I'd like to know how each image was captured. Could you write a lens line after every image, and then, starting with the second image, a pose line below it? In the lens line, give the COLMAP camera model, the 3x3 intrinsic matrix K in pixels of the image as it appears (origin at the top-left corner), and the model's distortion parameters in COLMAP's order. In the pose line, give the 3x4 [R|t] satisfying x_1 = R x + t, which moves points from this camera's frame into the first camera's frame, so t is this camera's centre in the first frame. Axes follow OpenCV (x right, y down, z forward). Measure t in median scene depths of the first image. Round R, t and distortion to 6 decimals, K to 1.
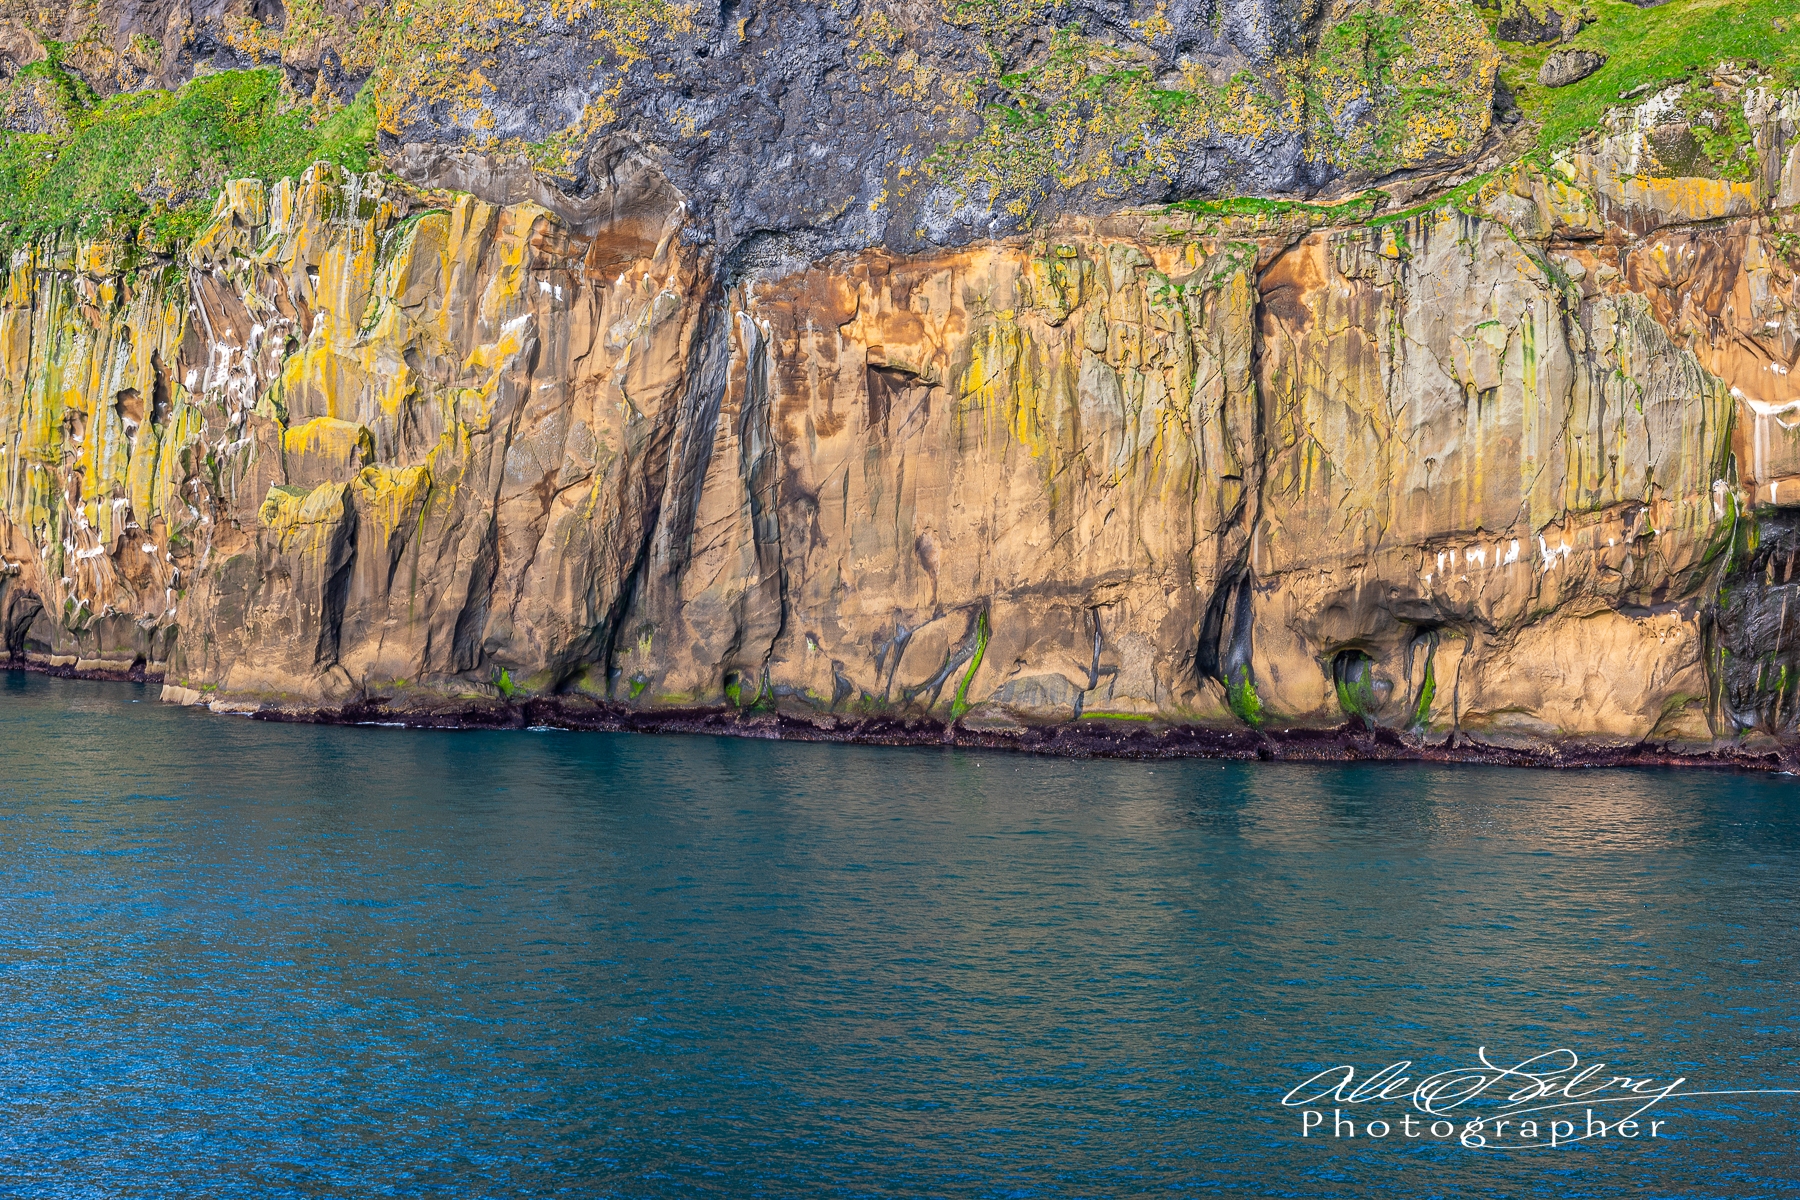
lens RADIAL K [[2534.5, 0, 900.0], [0, 2534.5, 600.0], [0, 0, 1]] dist [0.075016, -0.364497]
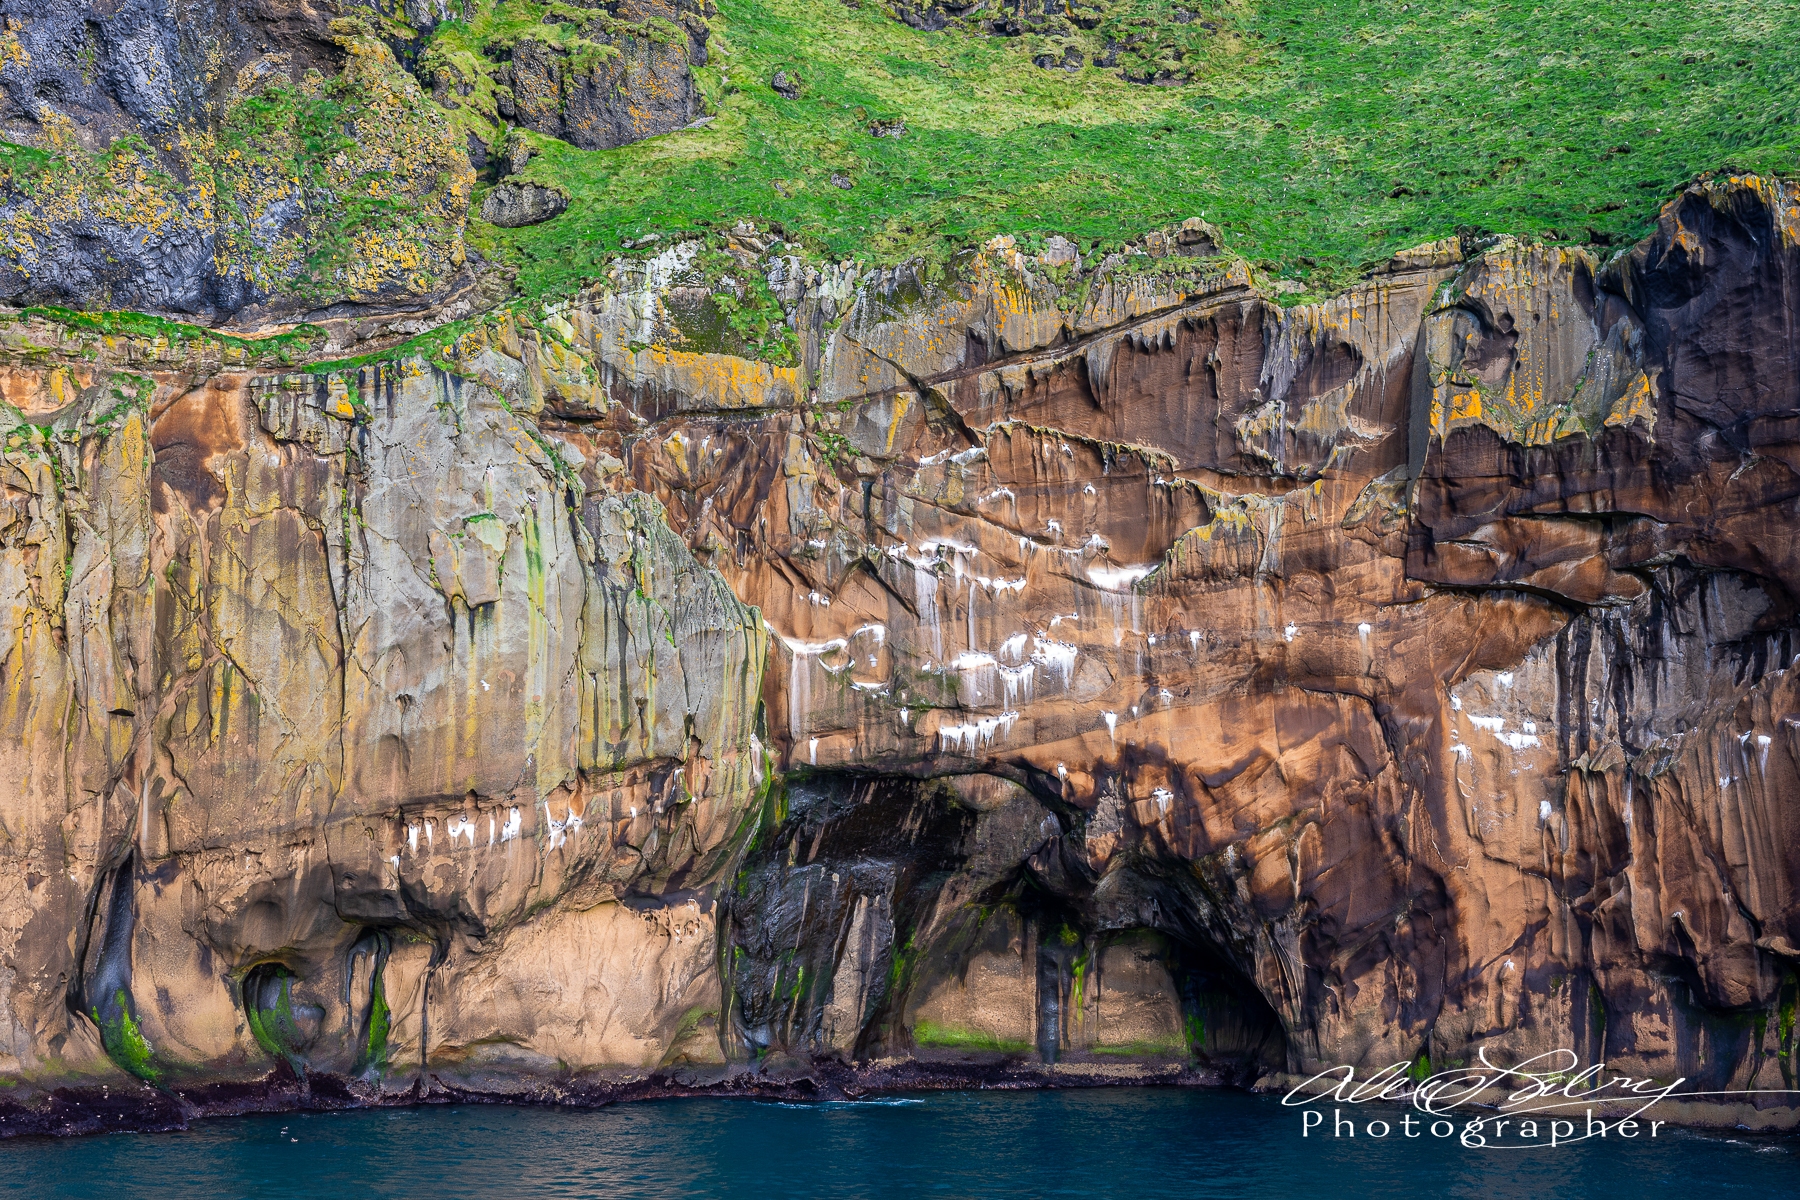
lens RADIAL K [[2534.5, 0, 900.0], [0, 2534.5, 600.0], [0, 0, 1]] dist [0.075016, -0.364497]
pose [[0.777815, 0.057789, 0.625831, -0.133406], [0.007311, 0.994865, -0.100951, -0.008077], [-0.628451, 0.083096, 0.773398, 0.337168]]
